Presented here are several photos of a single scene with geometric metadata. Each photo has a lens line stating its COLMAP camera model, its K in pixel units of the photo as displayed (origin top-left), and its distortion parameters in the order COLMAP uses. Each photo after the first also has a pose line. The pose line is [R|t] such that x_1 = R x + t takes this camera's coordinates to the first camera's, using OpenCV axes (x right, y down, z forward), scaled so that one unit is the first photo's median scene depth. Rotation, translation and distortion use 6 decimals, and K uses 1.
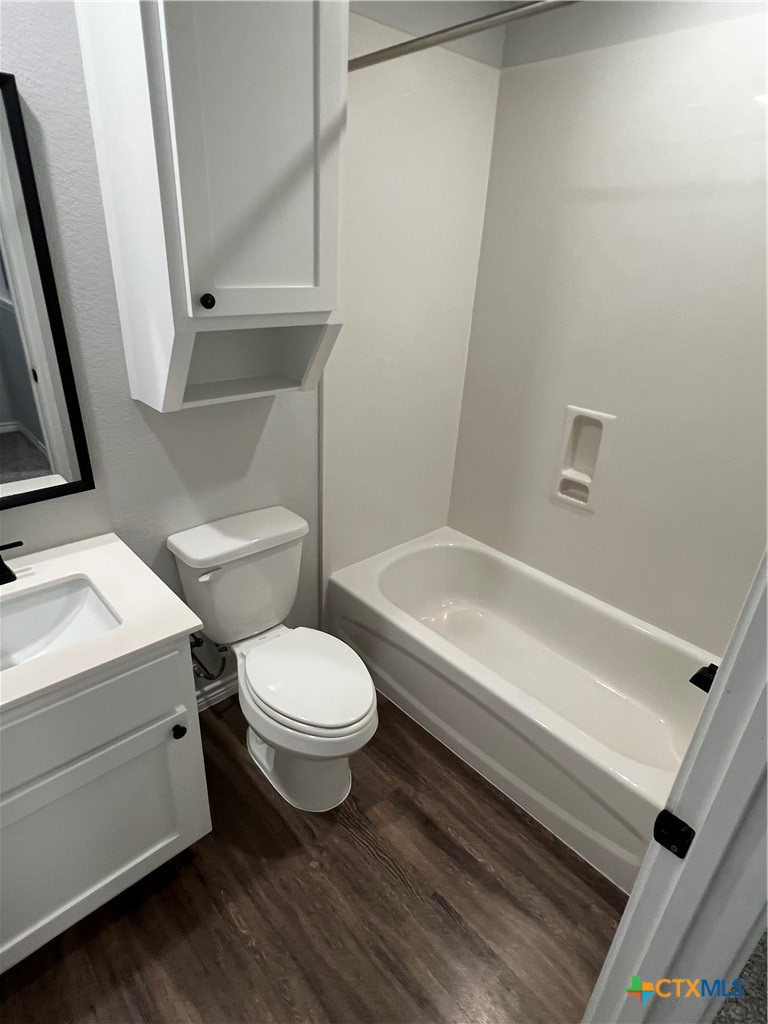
lens RADIAL K [[553.5, 0, 380.7], [0, 553.5, 512.1], [0, 0, 1]] dist [-0.007583, -0.003293]
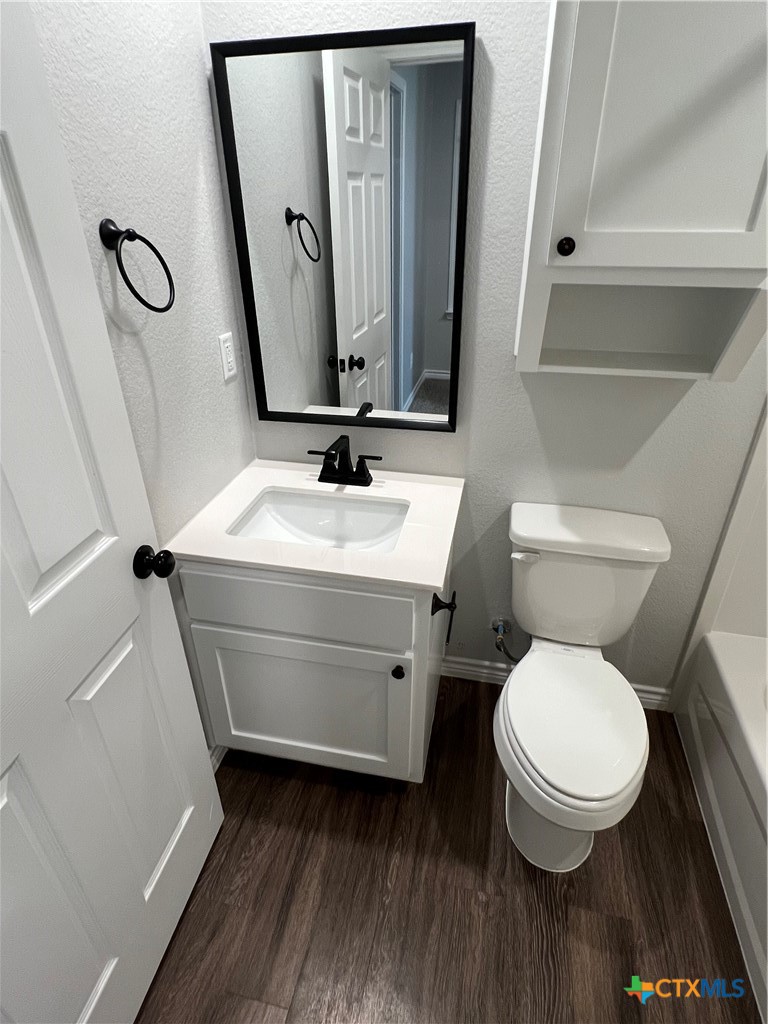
lens RADIAL K [[553.5, 0, 381.6], [0, 553.5, 510.9], [0, 0, 1]] dist [-0.007583, -0.003293]
pose [[0.567138, 0.352631, -0.744316, 0.234845], [-0.322805, 0.926576, 0.193016, -0.060217], [0.757728, 0.130802, 0.639327, 0.229748]]
